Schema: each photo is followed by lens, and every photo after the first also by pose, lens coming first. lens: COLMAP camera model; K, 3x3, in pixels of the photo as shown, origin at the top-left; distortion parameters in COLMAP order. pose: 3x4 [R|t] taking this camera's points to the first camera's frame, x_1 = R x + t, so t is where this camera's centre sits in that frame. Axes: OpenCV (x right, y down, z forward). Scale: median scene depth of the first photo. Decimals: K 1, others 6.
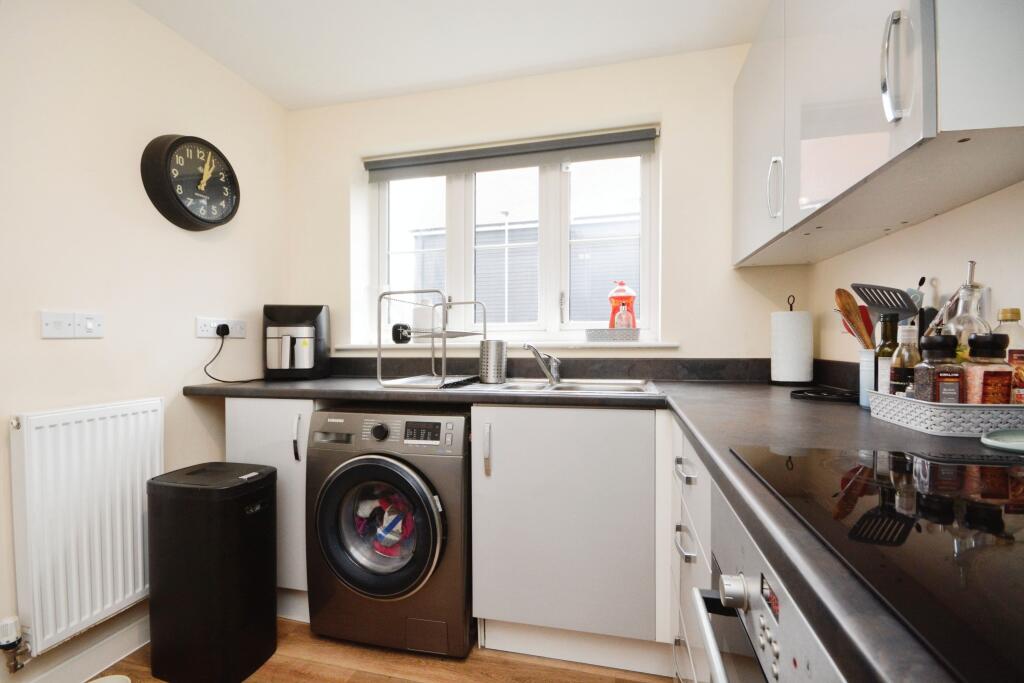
lens RADIAL K [[456.4, 0, 510.1], [0, 456.4, 339.5], [0, 0, 1]] dist [0.001703, 0.000109]
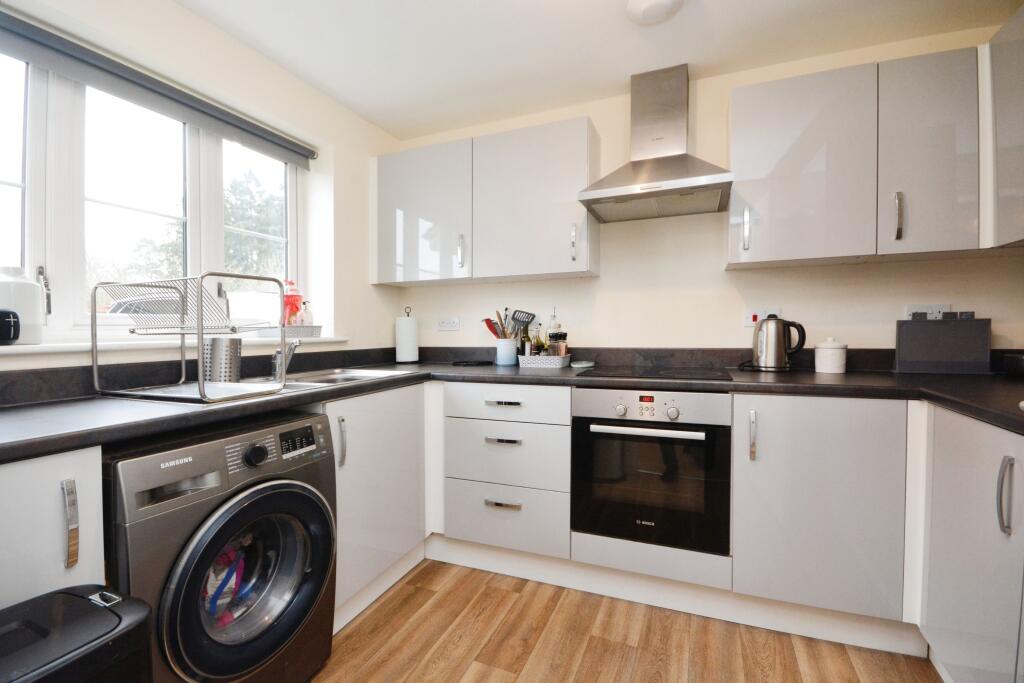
lens RADIAL K [[448.5, 0, 512.0], [0, 448.5, 341.5], [0, 0, 1]] dist [-0.019132, -0.000080]
pose [[0.140150, -0.014865, 0.990019, -0.874009], [0.006981, 0.999877, 0.014025, 0.004125], [-0.990106, 0.004946, 0.140236, 0.424004]]
